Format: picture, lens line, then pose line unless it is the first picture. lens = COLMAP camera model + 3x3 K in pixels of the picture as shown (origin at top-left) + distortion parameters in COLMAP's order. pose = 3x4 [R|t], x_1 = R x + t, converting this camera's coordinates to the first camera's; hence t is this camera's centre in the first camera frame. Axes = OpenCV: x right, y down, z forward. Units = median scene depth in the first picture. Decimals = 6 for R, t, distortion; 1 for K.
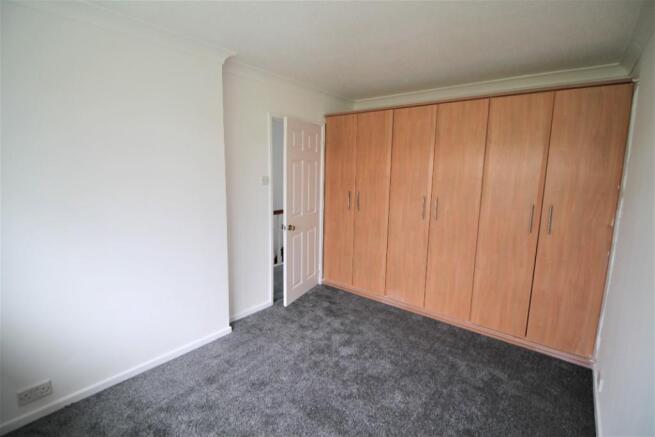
lens RADIAL K [[309.1, 0, 329.1], [0, 309.1, 214.7], [0, 0, 1]] dist [0.000441, -0.016048]
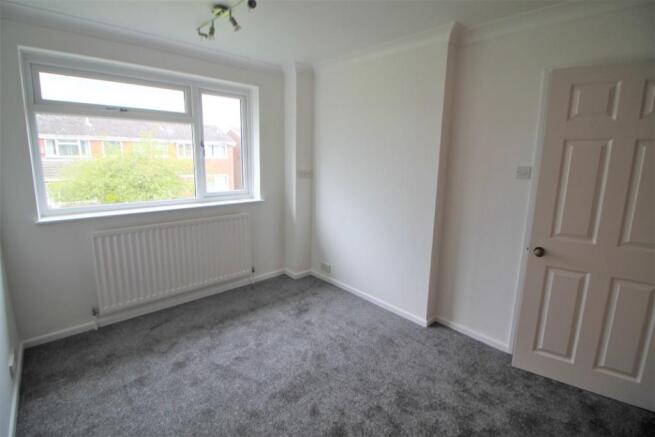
lens RADIAL K [[309.1, 0, 329.1], [0, 309.1, 214.7], [0, 0, 1]] dist [0.000441, -0.016048]
pose [[-0.158010, 0.169605, -0.972763, 0.568651], [-0.165241, 0.966705, 0.195389, -0.087661], [0.973513, 0.191614, -0.124723, 0.722330]]
